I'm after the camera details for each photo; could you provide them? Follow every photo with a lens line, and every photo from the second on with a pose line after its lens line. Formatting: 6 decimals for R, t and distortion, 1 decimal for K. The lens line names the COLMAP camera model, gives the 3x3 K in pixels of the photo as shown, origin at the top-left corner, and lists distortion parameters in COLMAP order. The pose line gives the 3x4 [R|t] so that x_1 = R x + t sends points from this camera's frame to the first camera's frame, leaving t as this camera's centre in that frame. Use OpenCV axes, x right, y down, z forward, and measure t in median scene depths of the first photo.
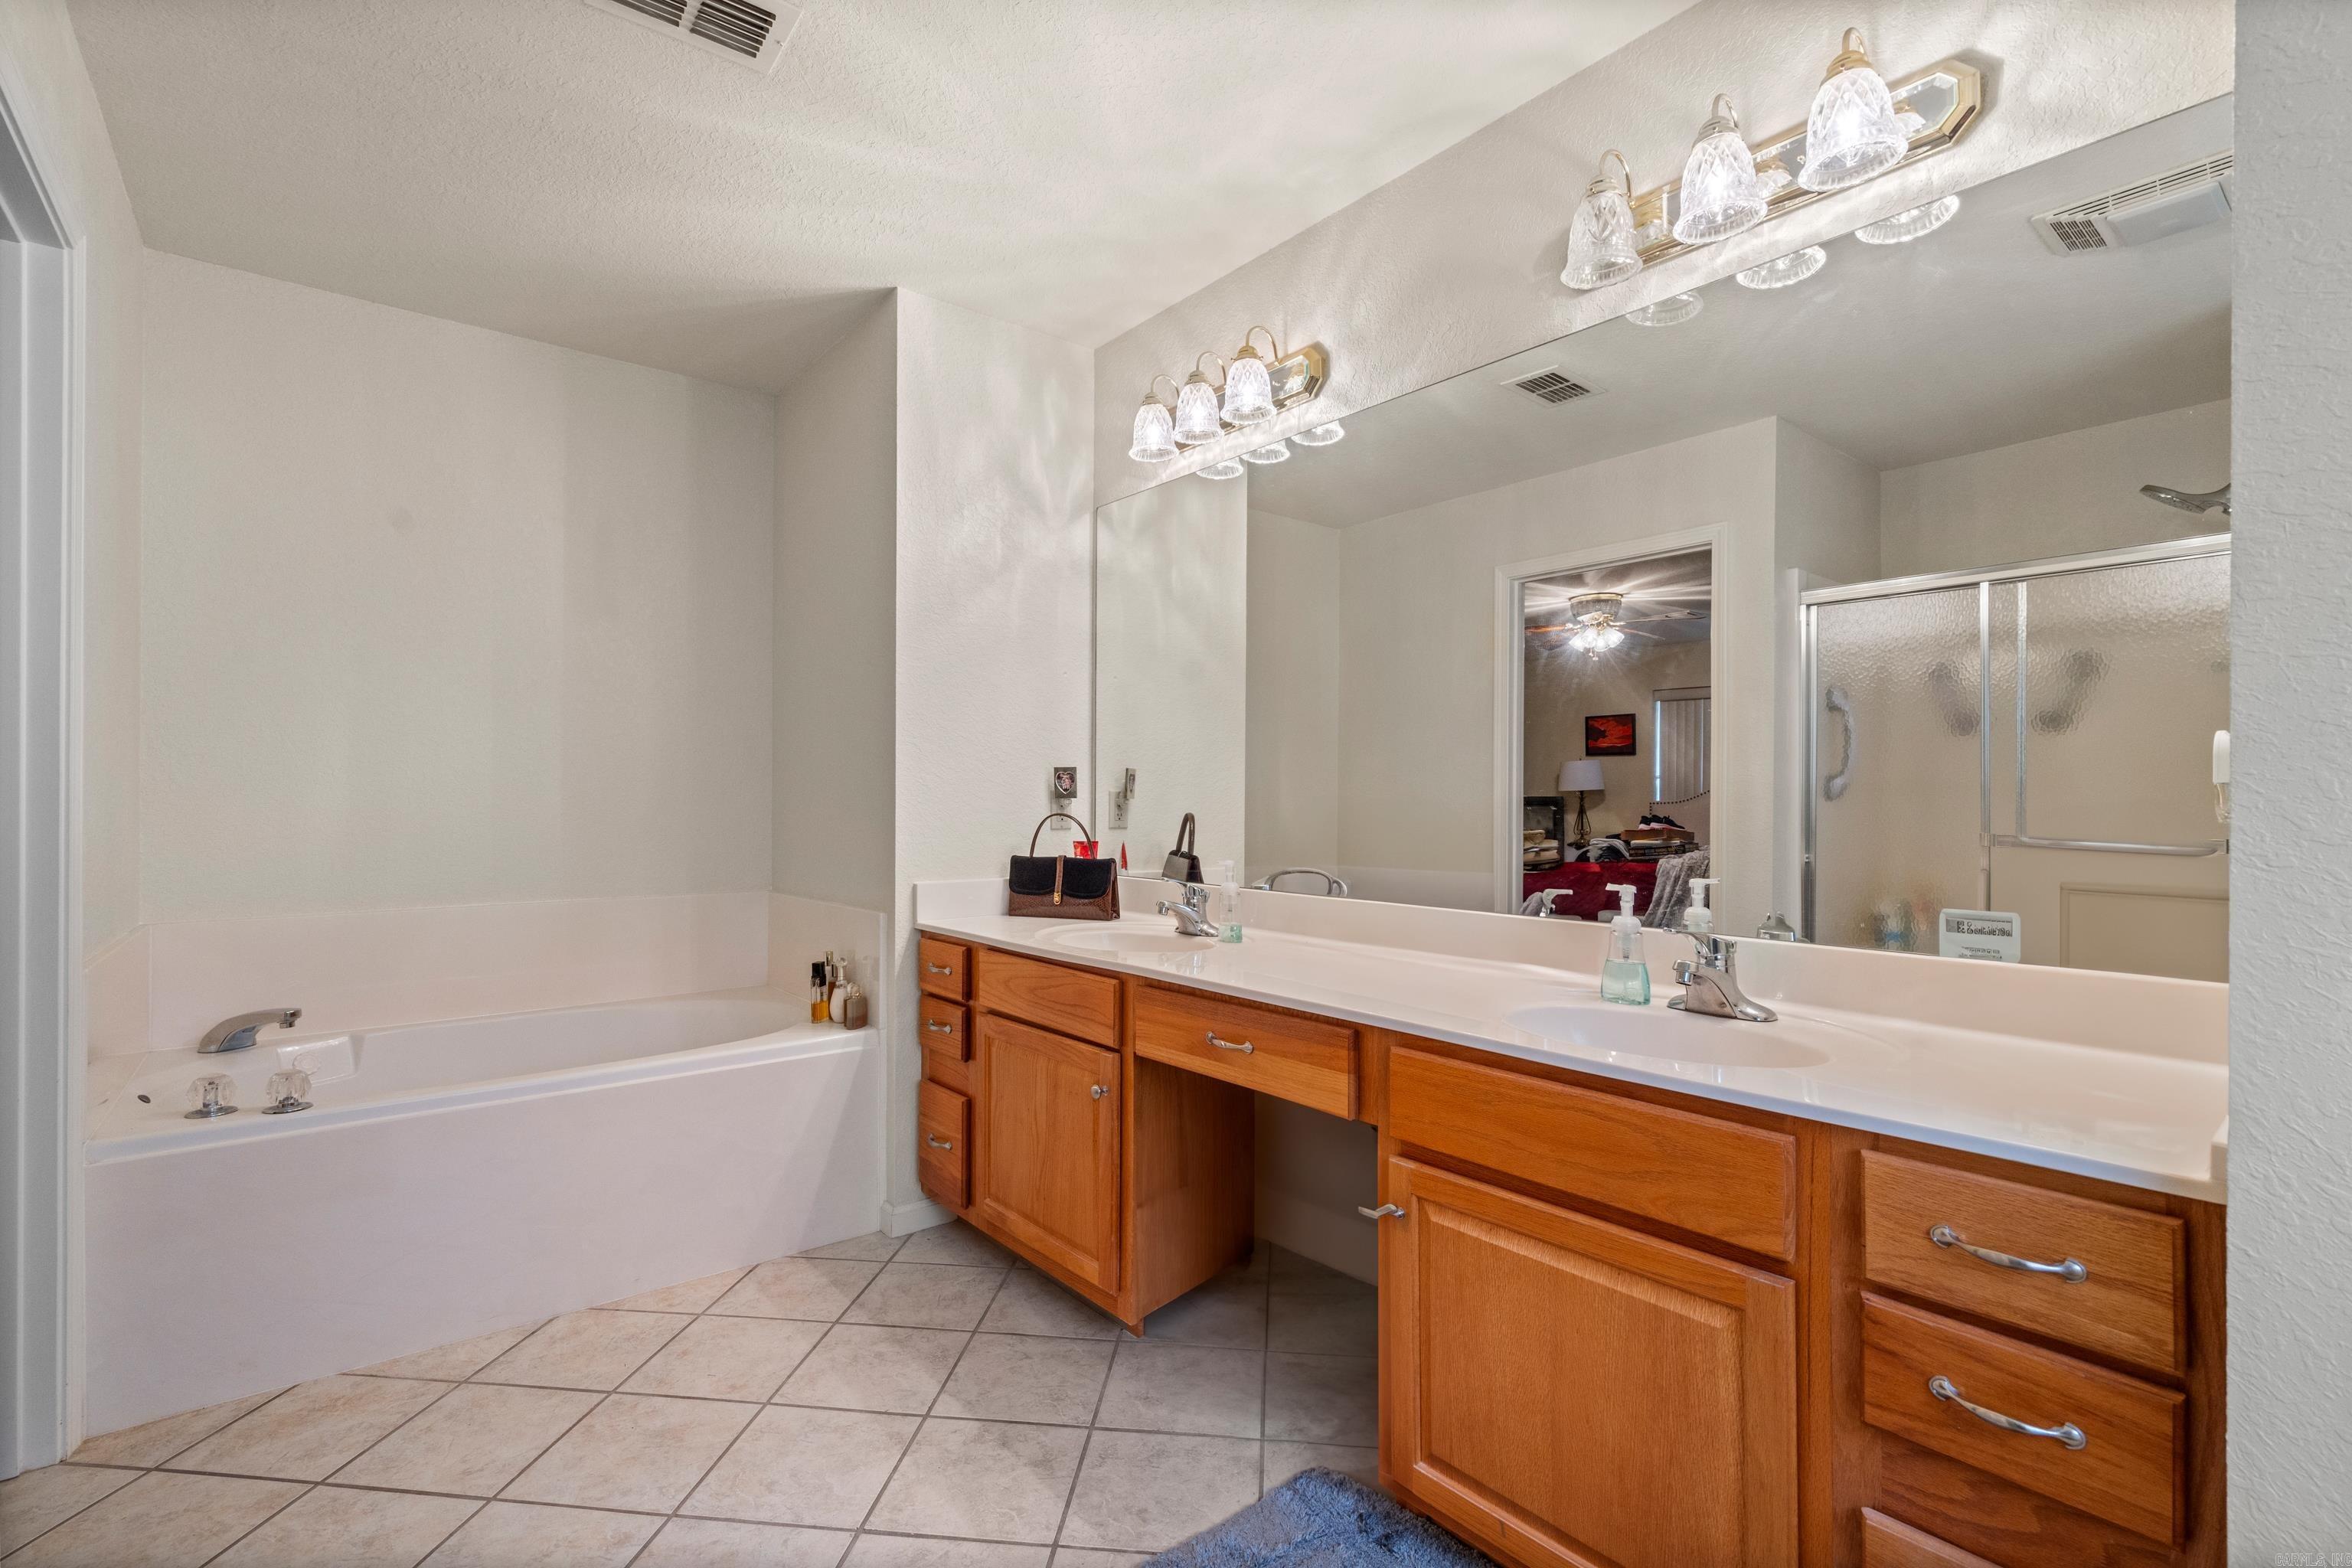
lens RADIAL K [[1066.6, 0, 1165.0], [0, 1066.6, 795.3], [0, 0, 1]] dist [-0.000434, 0.001333]
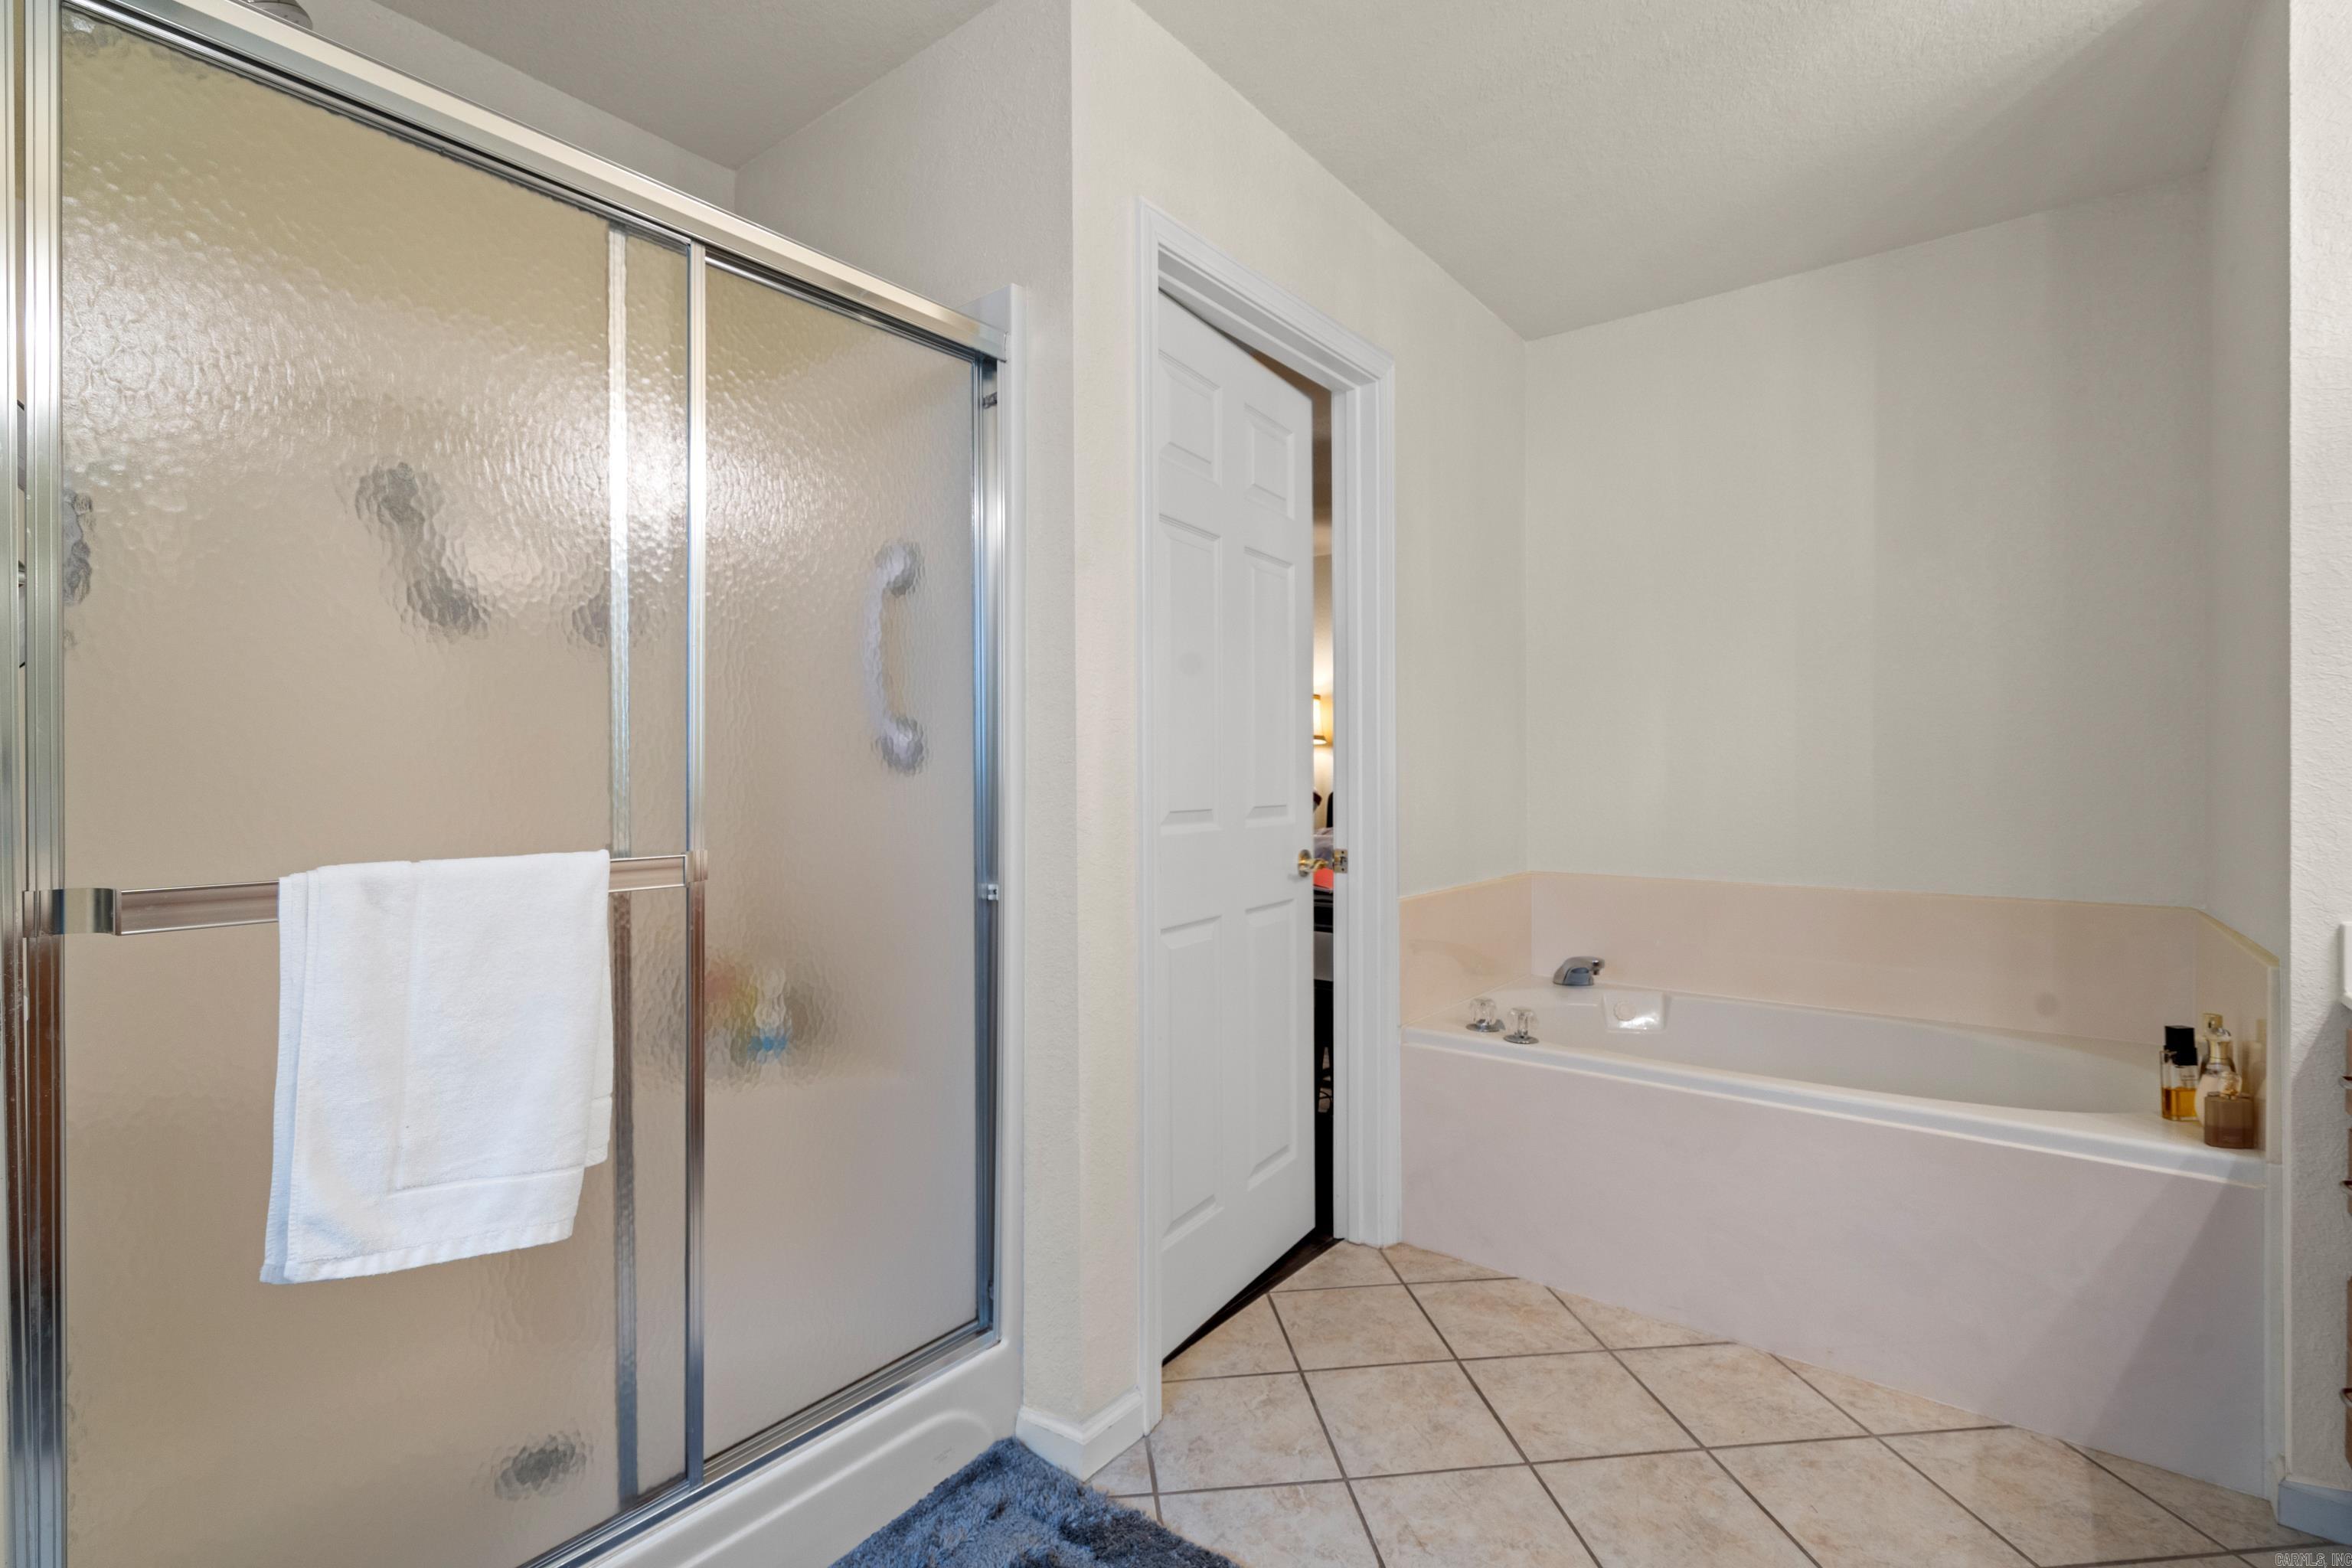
lens RADIAL K [[1066.6, 0, 1168.9], [0, 1066.6, 779.2], [0, 0, 1]] dist [-0.000434, 0.001333]
pose [[0.226369, 0.001372, -0.974041, 0.207738], [0.006080, 0.999978, 0.002821, 0.001672], [0.974023, -0.006561, 0.226356, 0.325762]]
